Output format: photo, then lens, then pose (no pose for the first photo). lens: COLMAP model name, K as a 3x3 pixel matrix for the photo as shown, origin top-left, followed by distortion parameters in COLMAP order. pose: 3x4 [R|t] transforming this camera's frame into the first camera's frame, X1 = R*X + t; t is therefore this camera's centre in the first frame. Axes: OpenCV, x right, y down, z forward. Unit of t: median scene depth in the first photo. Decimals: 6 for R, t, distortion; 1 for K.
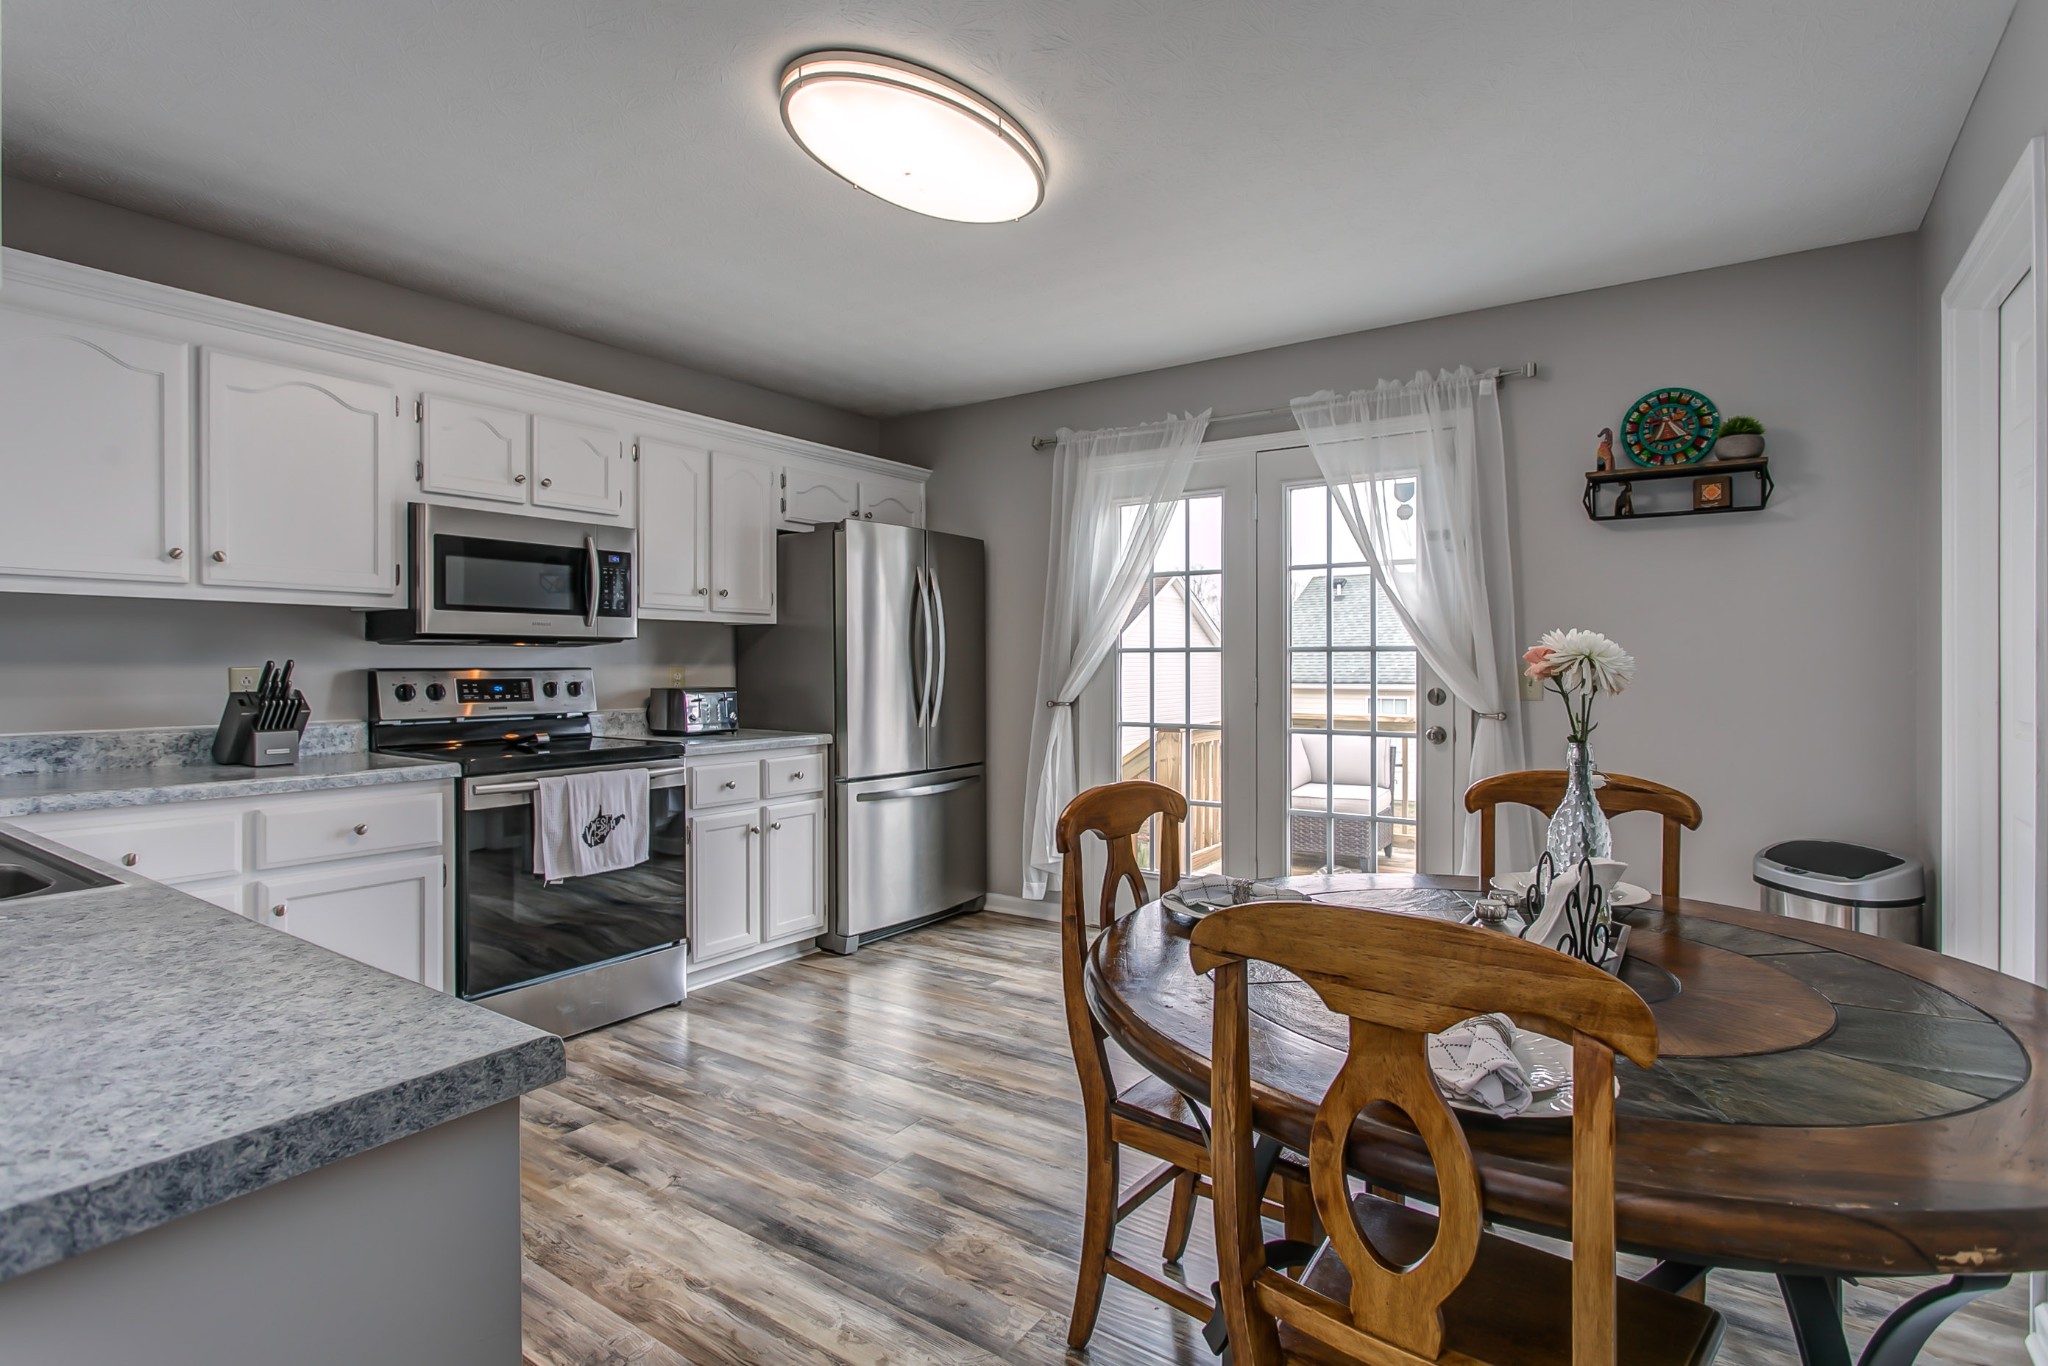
lens RADIAL K [[1015.6, 0, 1015.2], [0, 1015.6, 671.8], [0, 0, 1]] dist [-0.011151, 0.003490]
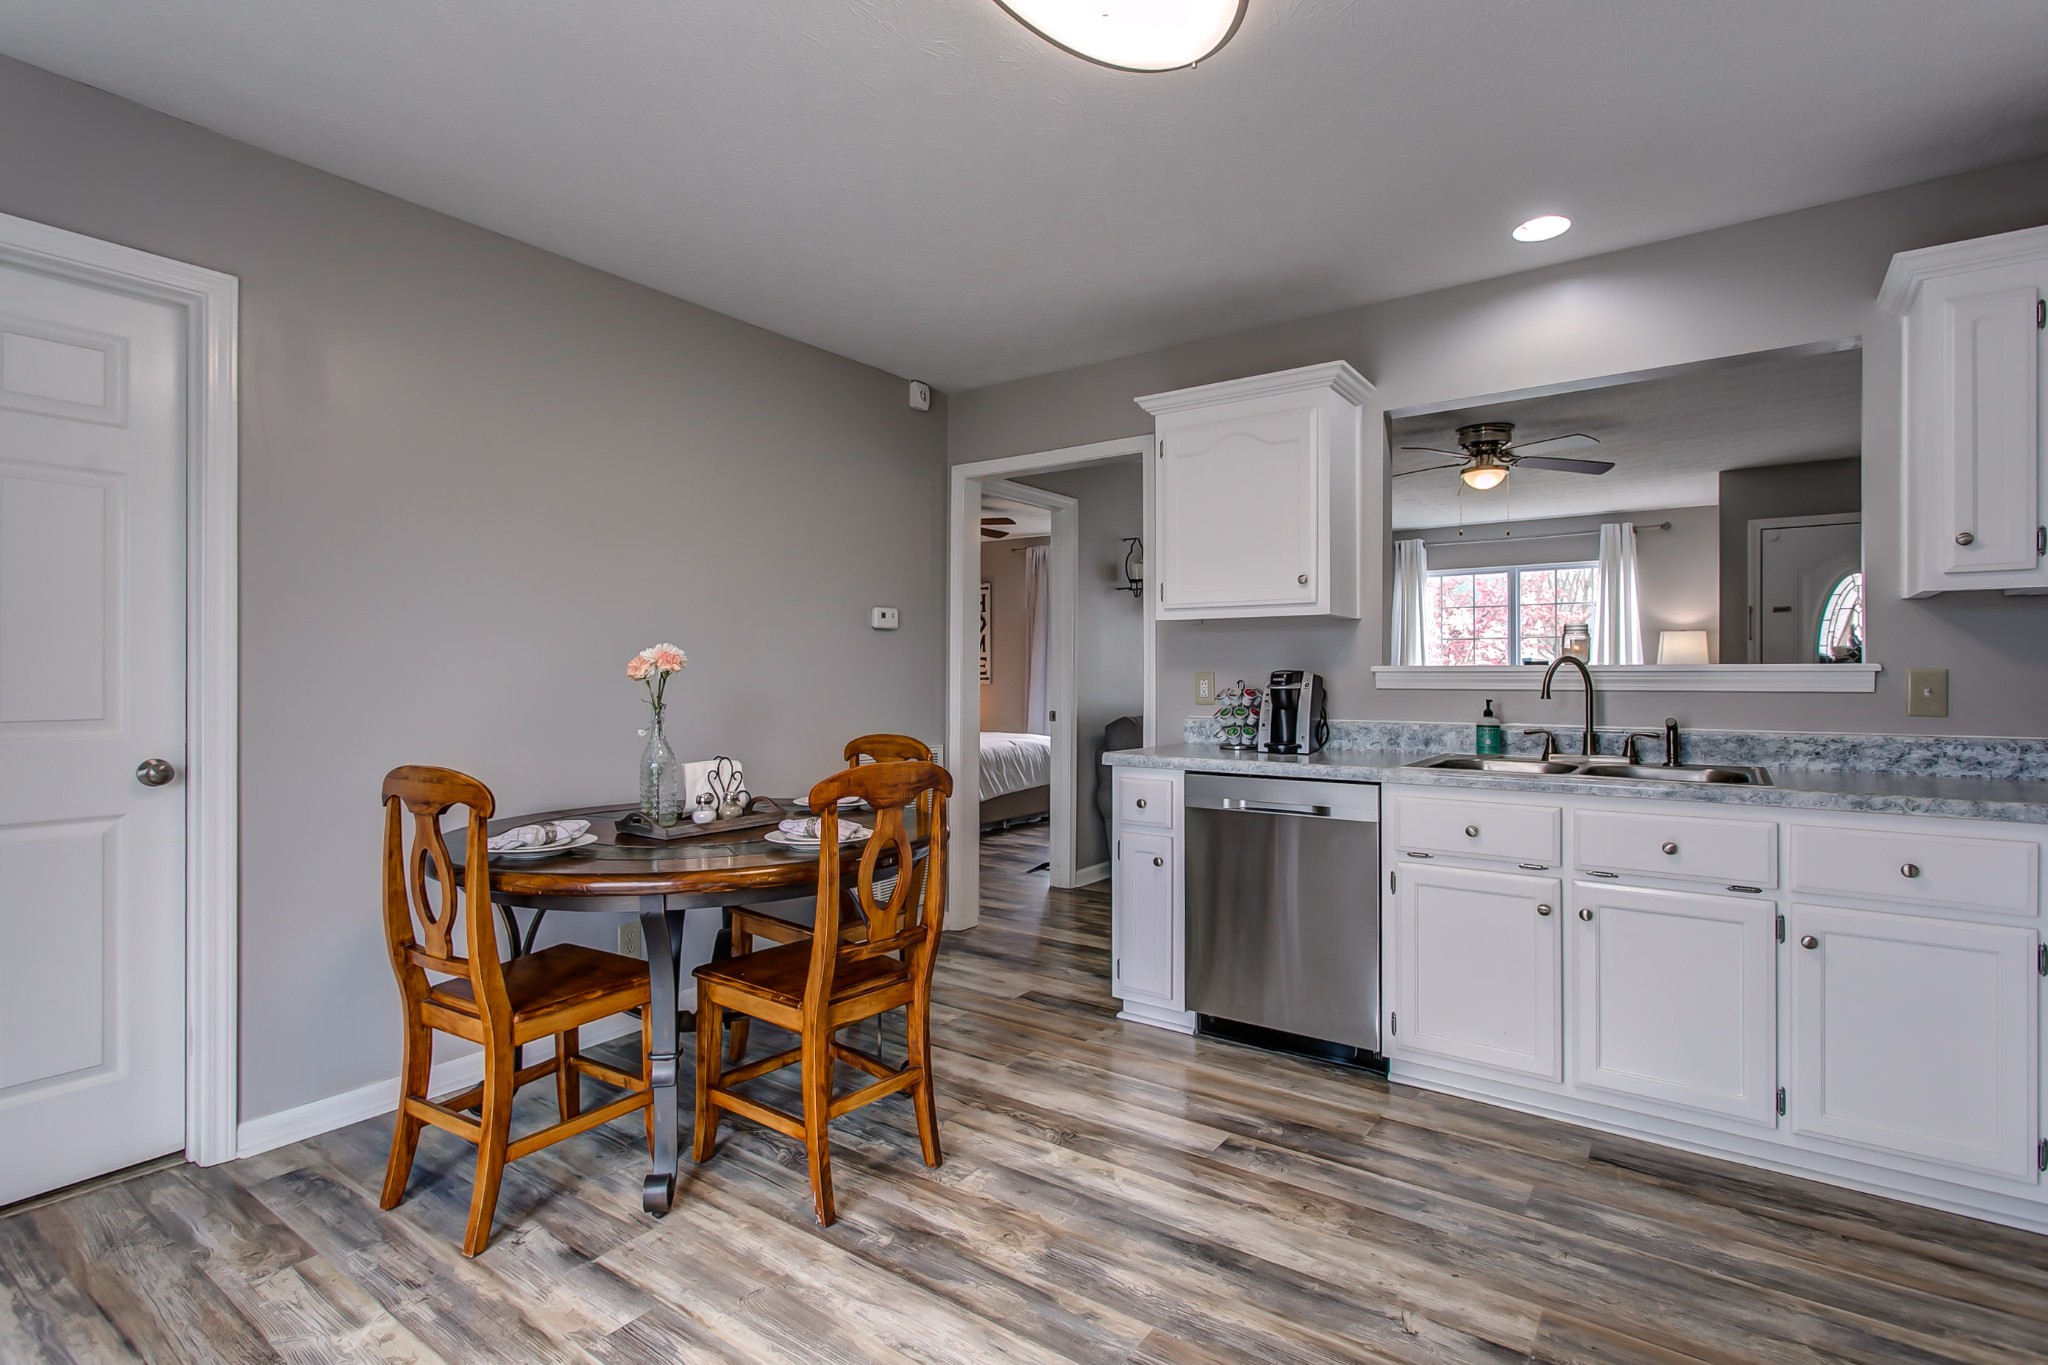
lens RADIAL K [[966.6, 0, 1010.5], [0, 966.6, 677.3], [0, 0, 1]] dist [-0.004040, -0.001145]
pose [[-0.999759, -0.000276, 0.021955, -0.034686], [0.000001, 0.999920, 0.012612, -0.002765], [-0.021957, 0.012609, -0.999679, 1.174649]]
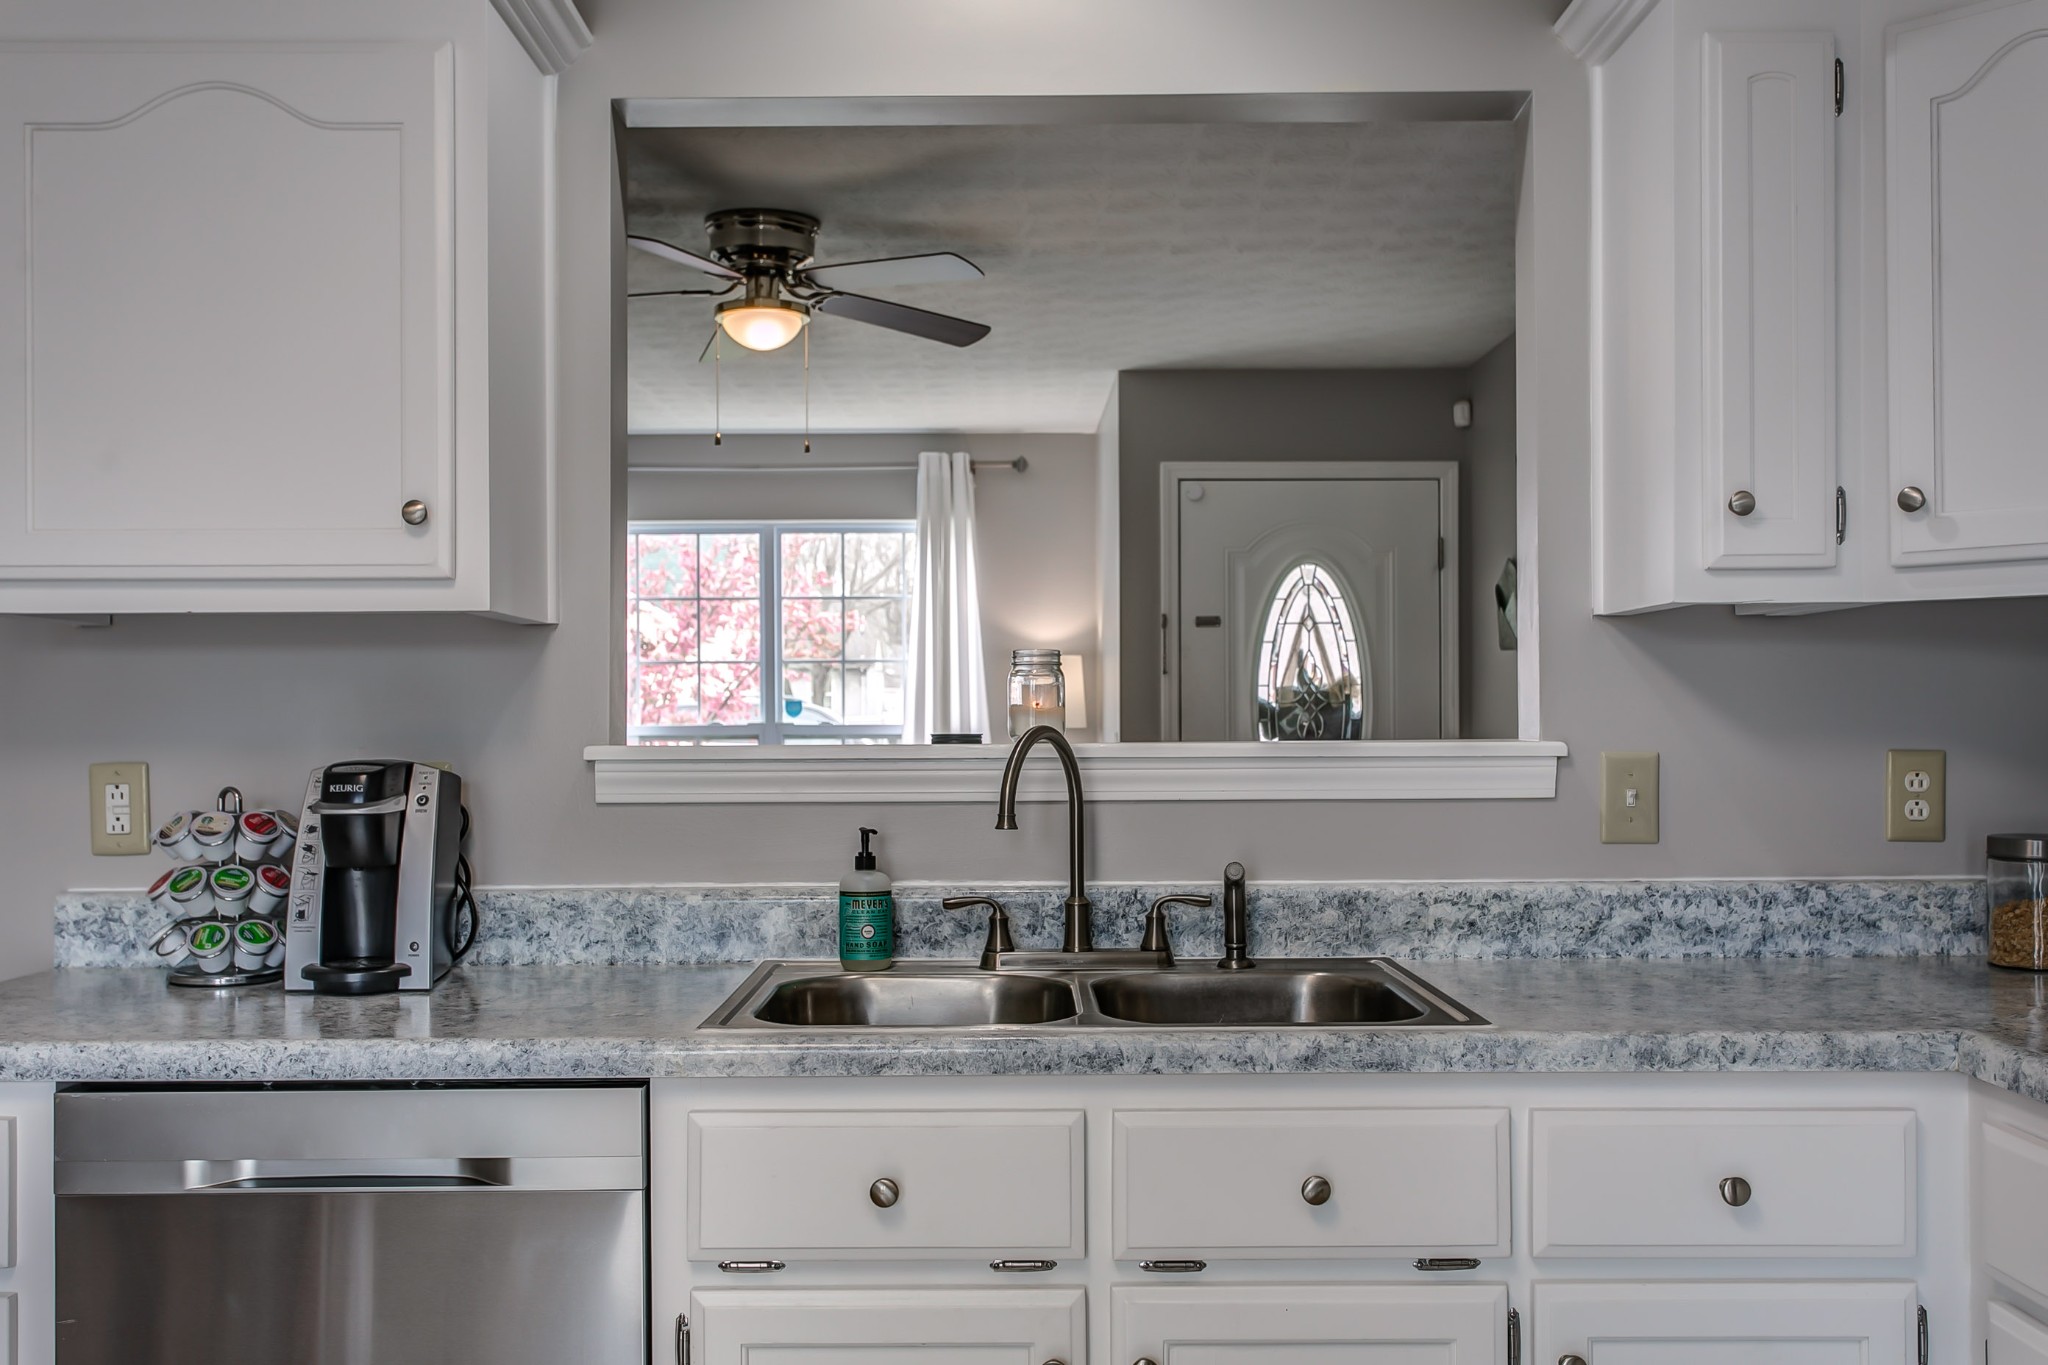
lens RADIAL K [[1914.6, 0, 1016.9], [0, 1914.6, 707.8], [0, 0, 1]] dist [0.006327, 0.000000]
pose [[-0.814961, 0.000279, -0.579516, -0.079145], [-0.001469, 0.999996, 0.002547, -0.018795], [0.579514, 0.002927, -0.814957, 0.906369]]
